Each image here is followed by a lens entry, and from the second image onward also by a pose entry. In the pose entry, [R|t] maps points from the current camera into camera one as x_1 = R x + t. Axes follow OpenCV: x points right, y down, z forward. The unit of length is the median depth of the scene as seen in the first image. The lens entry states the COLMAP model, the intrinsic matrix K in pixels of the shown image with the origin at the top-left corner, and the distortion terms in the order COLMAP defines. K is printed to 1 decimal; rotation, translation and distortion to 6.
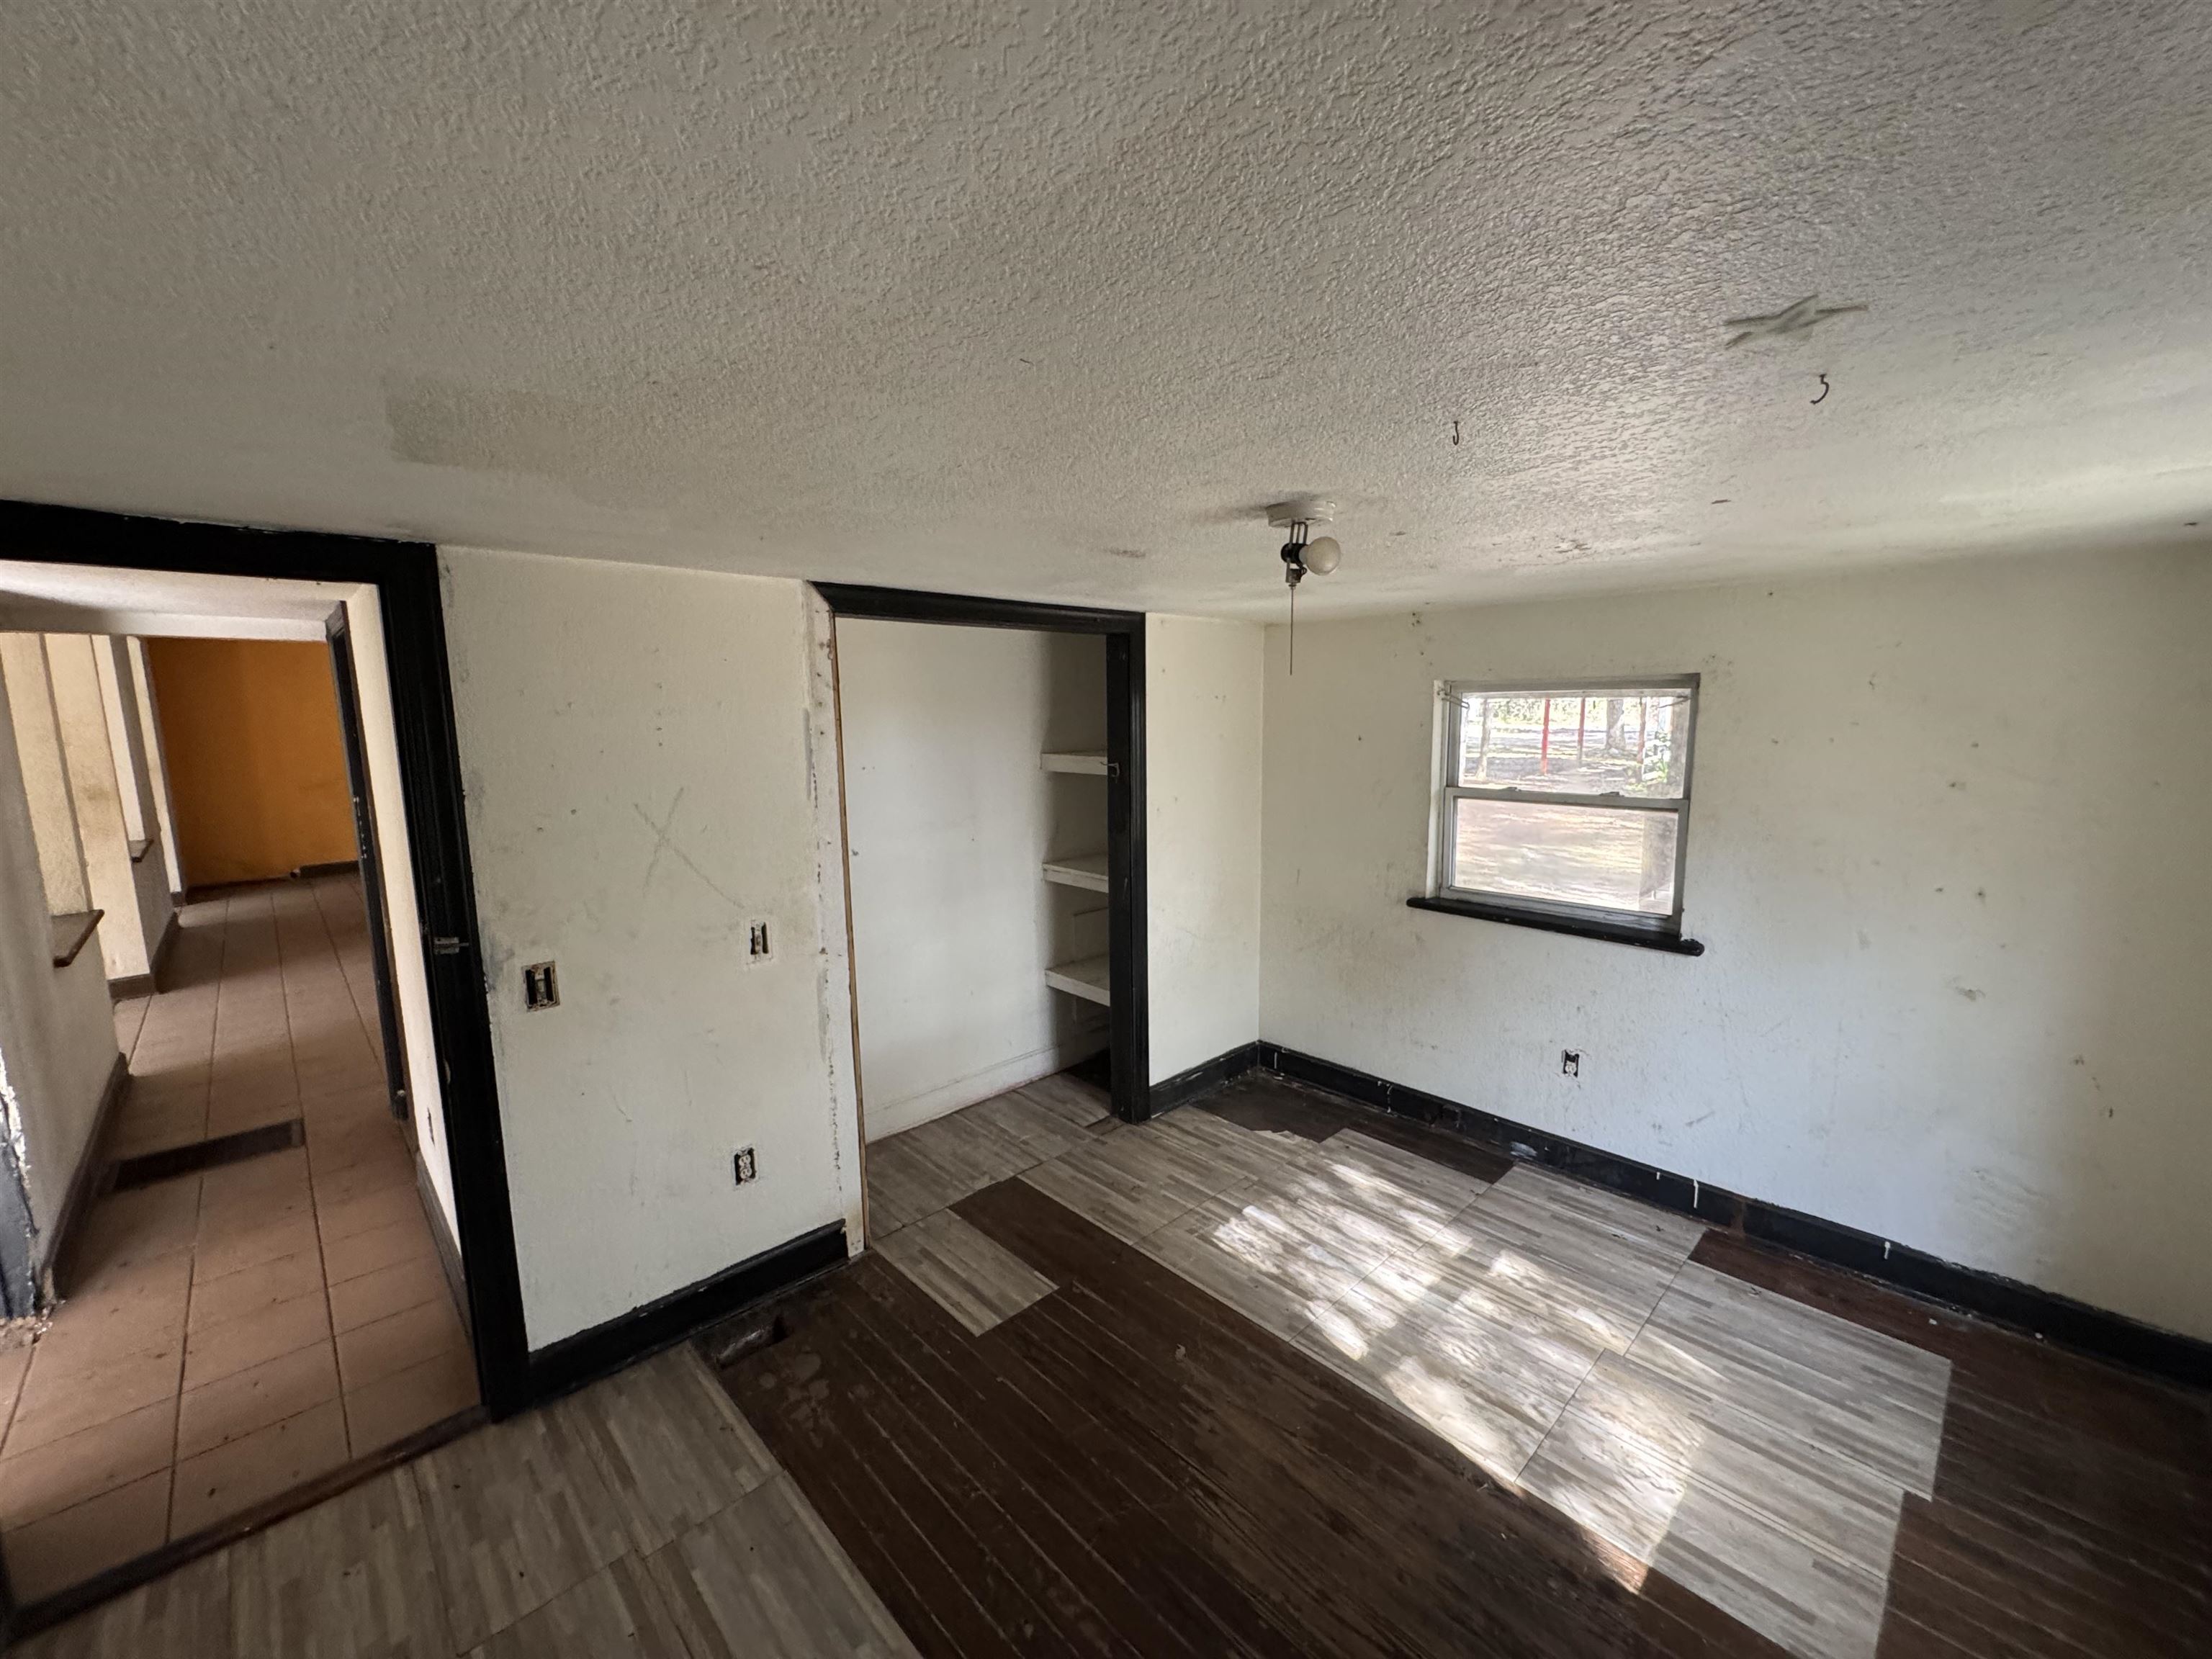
lens RADIAL K [[884.8, 0, 1104.2], [0, 884.8, 831.3], [0, 0, 1]] dist [-0.002480, 0.000724]
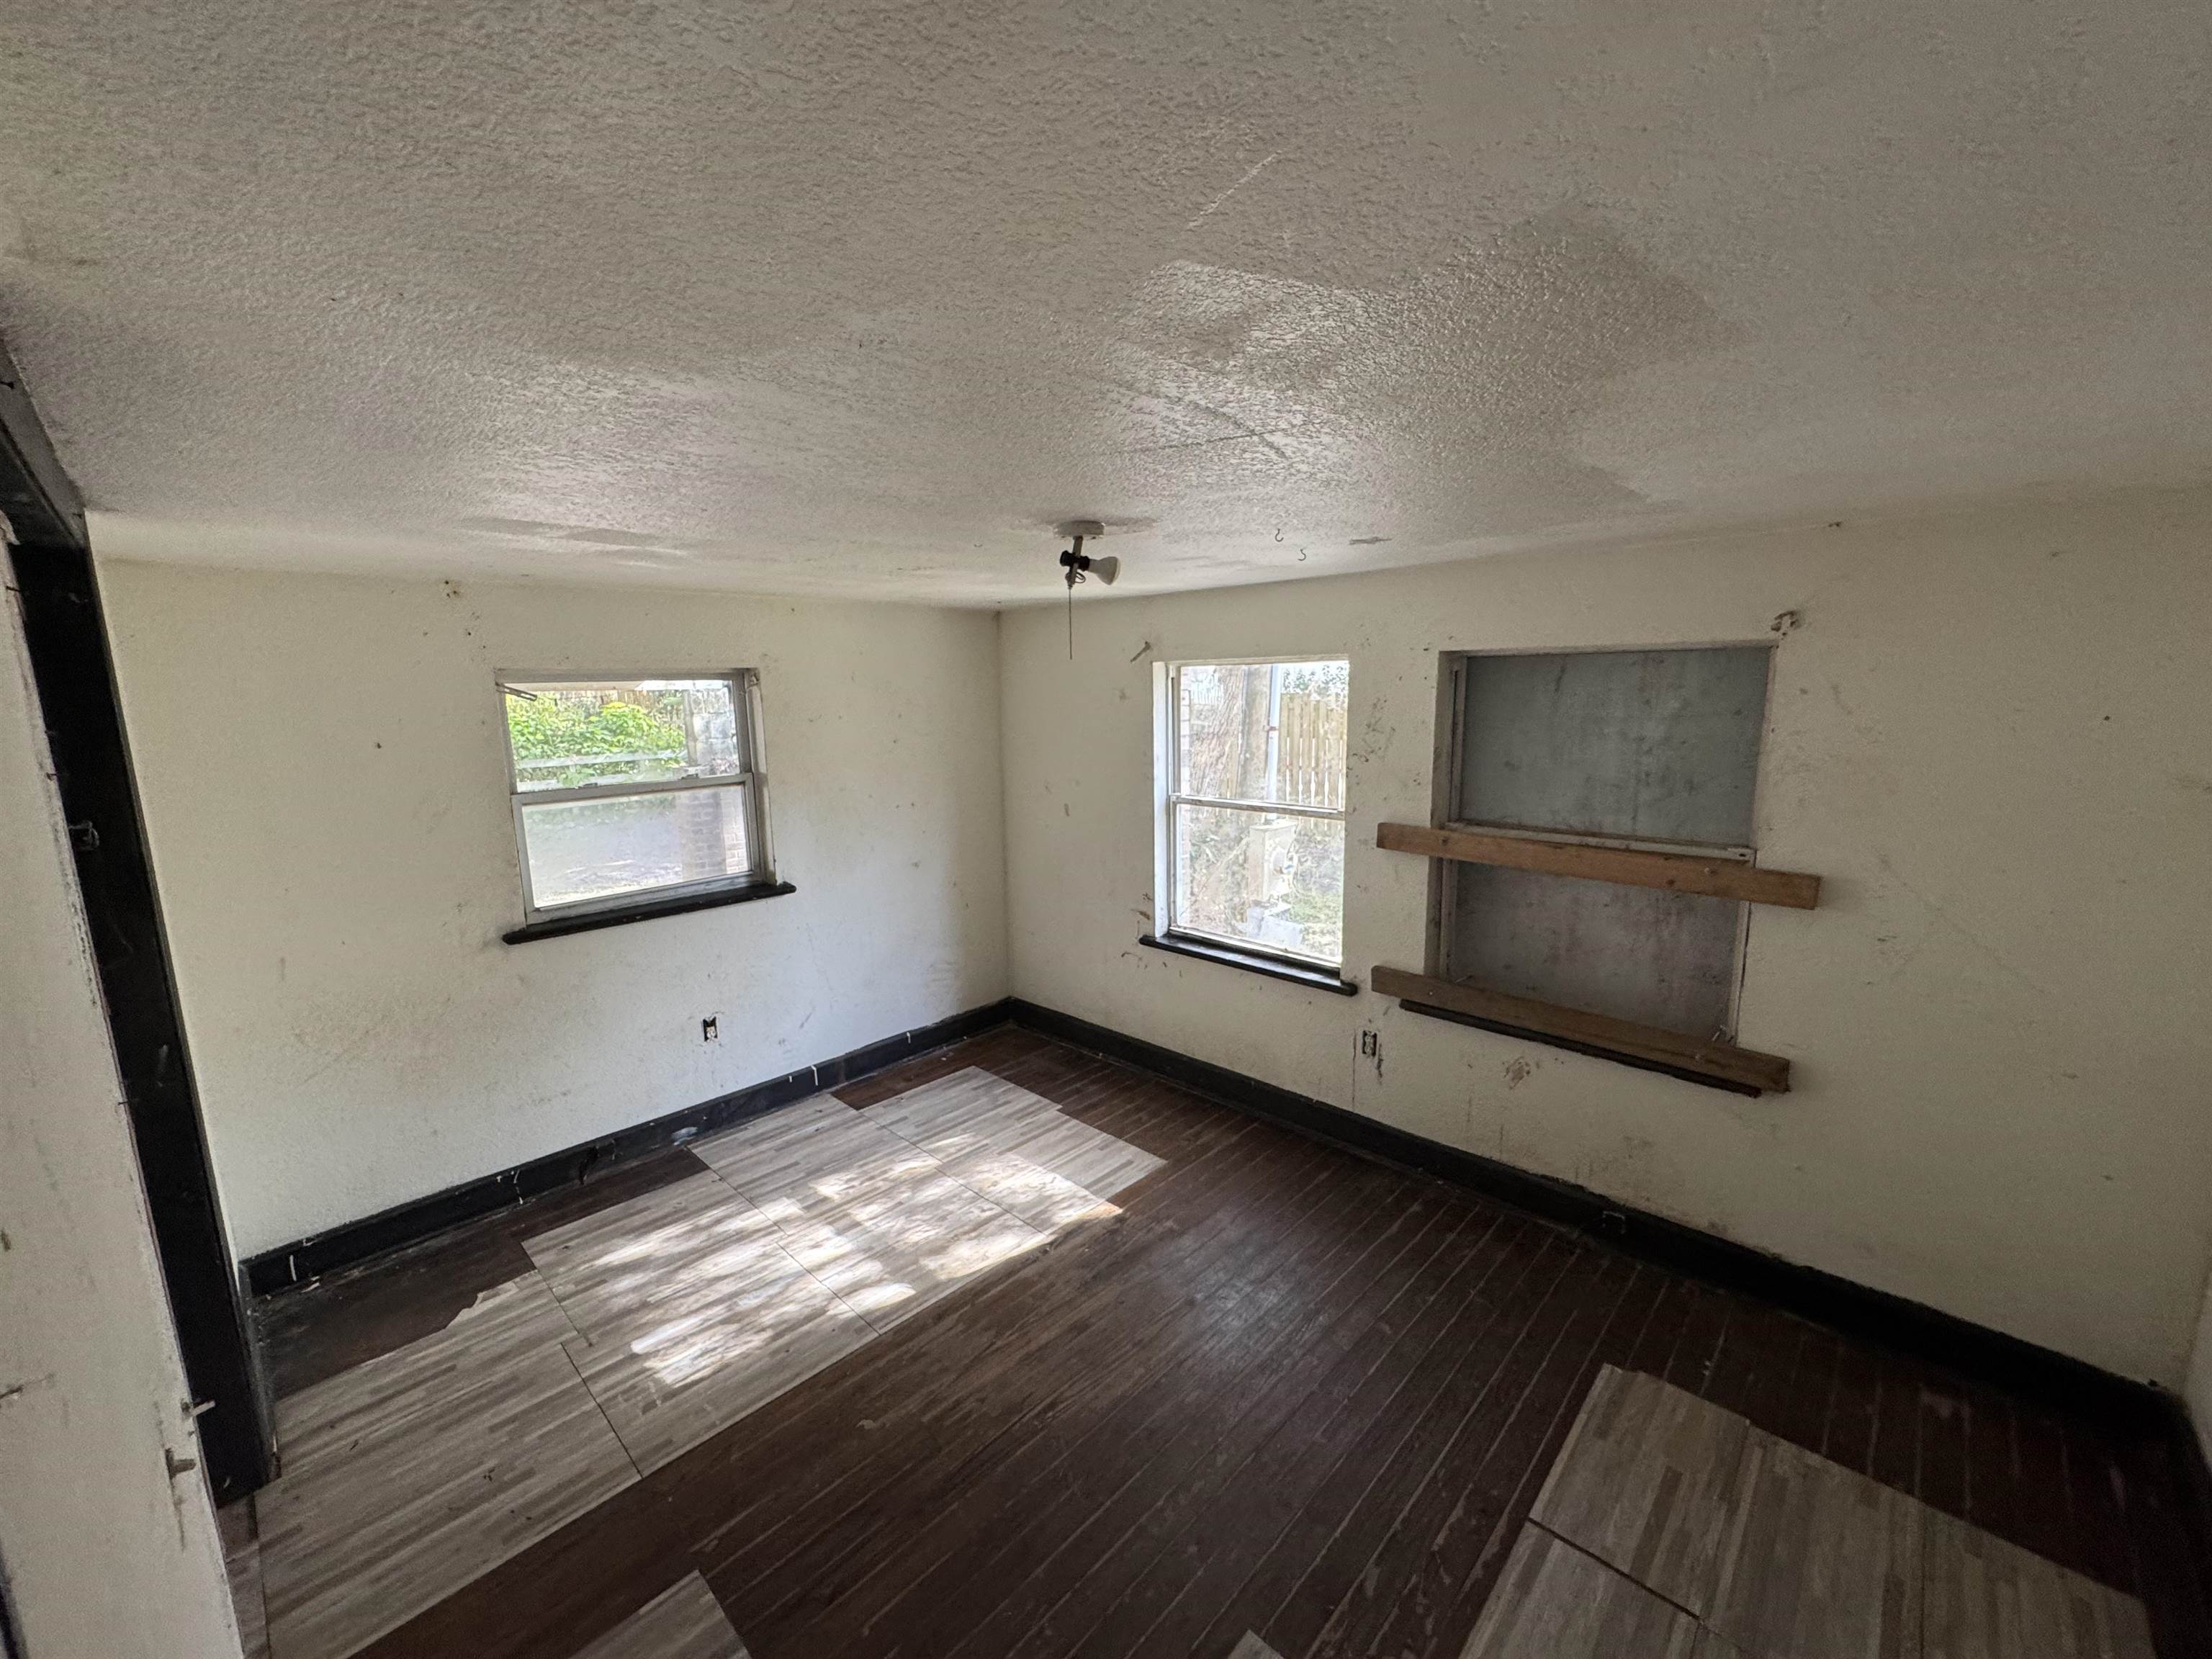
lens RADIAL K [[884.8, 0, 1104.8], [0, 884.8, 829.5], [0, 0, 1]] dist [-0.002480, 0.000724]
pose [[-0.041081, -0.151670, 0.987577, -0.589632], [0.157697, 0.975039, 0.156304, -0.075379], [-0.986633, 0.162159, -0.016138, 0.575070]]
